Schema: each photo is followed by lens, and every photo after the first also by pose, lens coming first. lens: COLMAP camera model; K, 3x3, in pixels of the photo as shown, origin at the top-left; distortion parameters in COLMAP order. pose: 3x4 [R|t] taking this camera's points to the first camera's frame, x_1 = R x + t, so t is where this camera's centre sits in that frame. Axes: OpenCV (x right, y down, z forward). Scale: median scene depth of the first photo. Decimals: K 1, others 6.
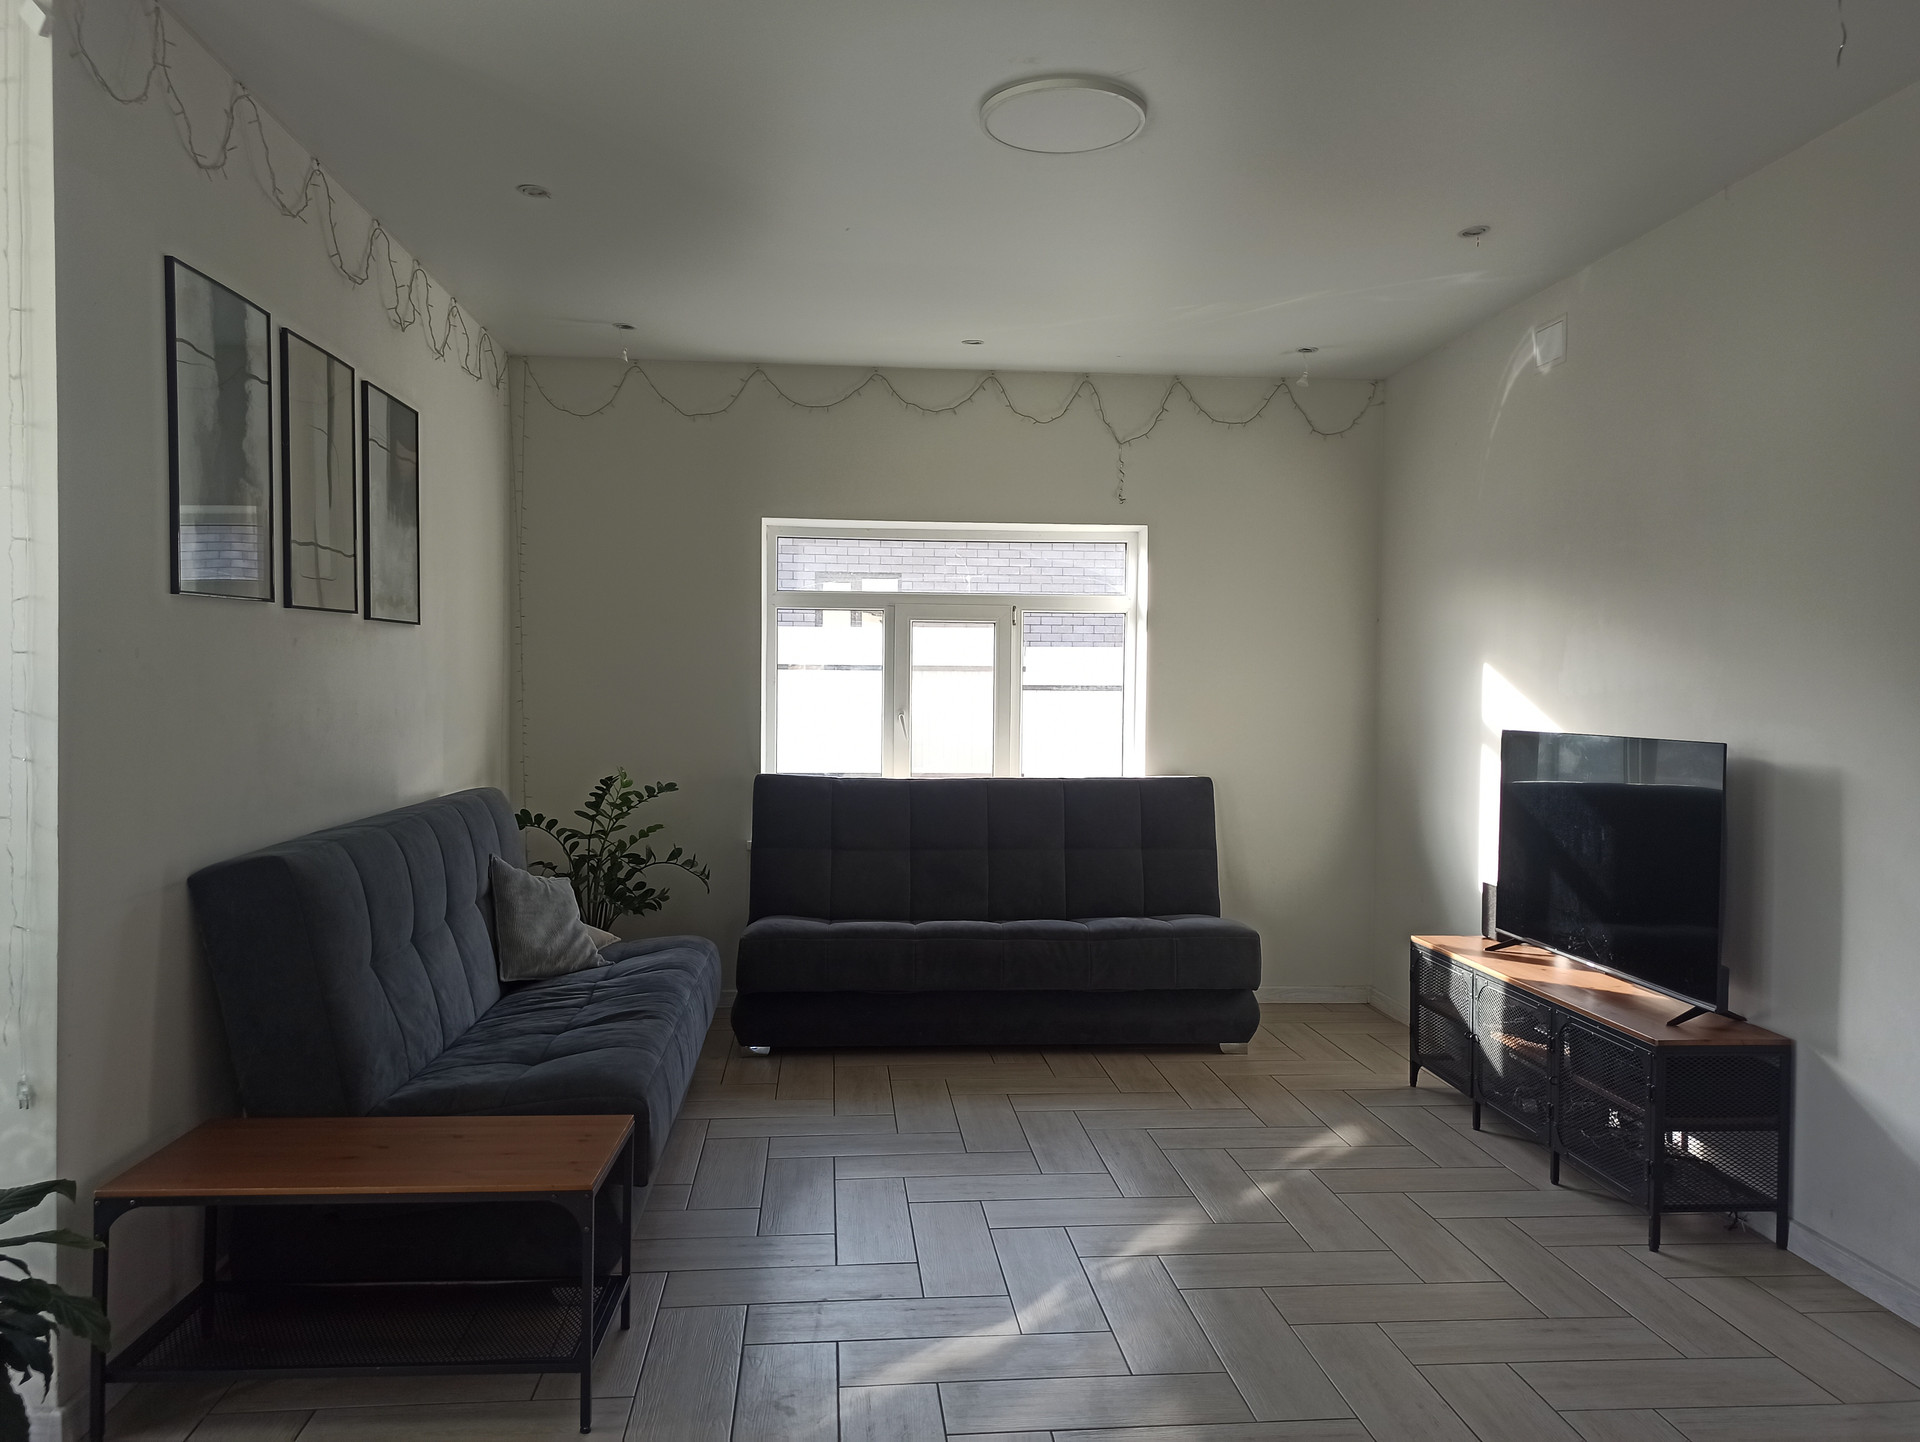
lens RADIAL K [[1399.9, 0, 960.0], [0, 1399.9, 721.0], [0, 0, 1]] dist [0.060674, -0.000511]
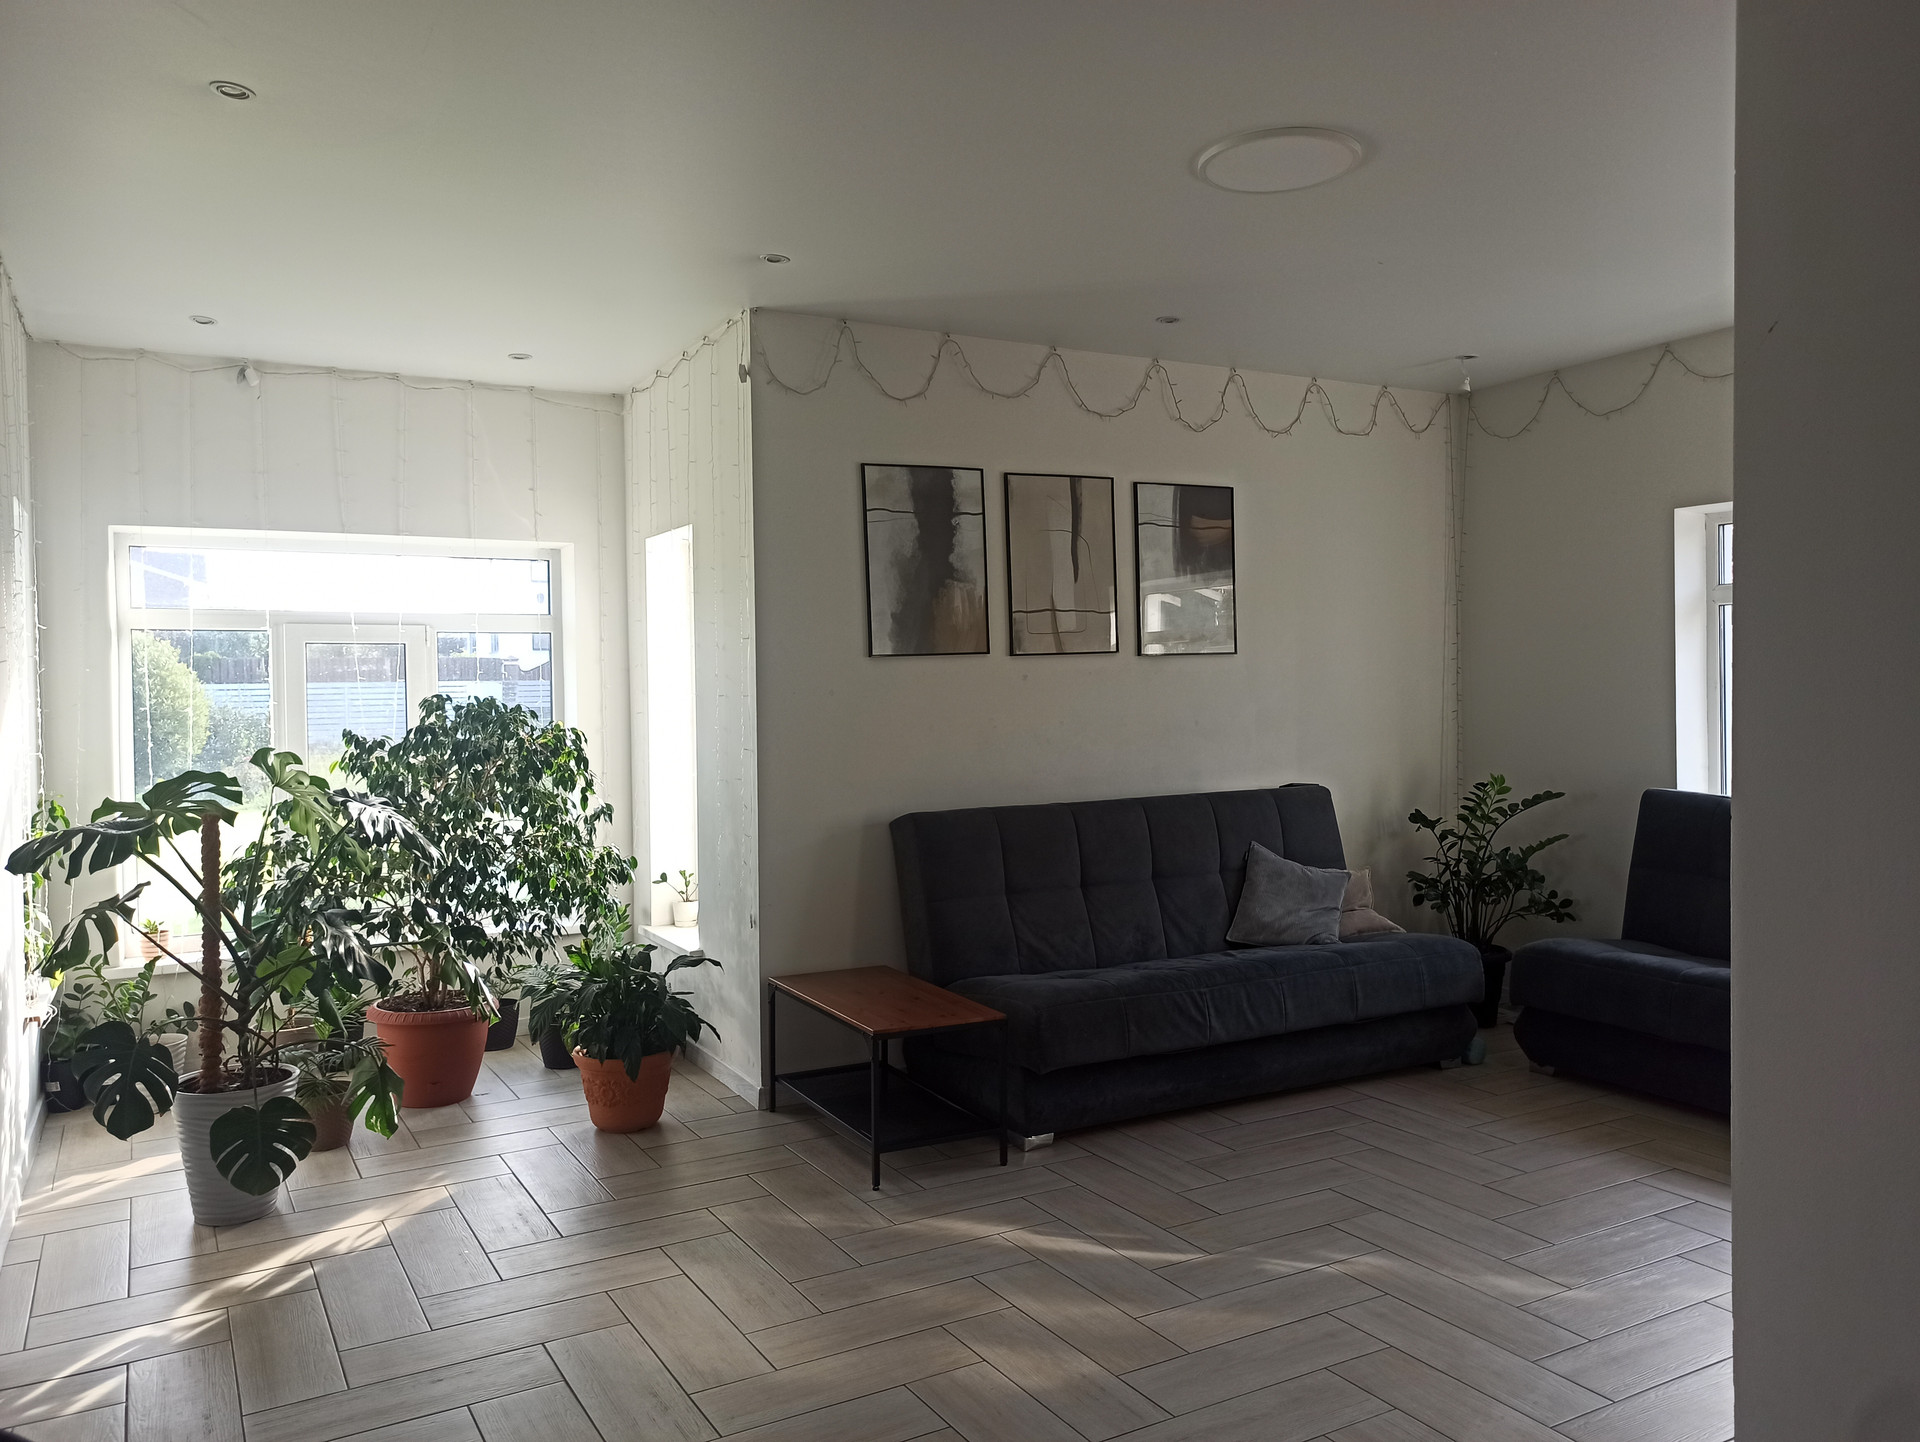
lens RADIAL K [[1416.0, 0, 955.1], [0, 1416.0, 728.2], [0, 0, 1]] dist [0.045511, -0.027976]
pose [[0.406247, 0.009800, -0.913711, 0.734894], [-0.003816, 0.999952, 0.009028, -0.012454], [0.913755, -0.000181, 0.406265, 0.269891]]
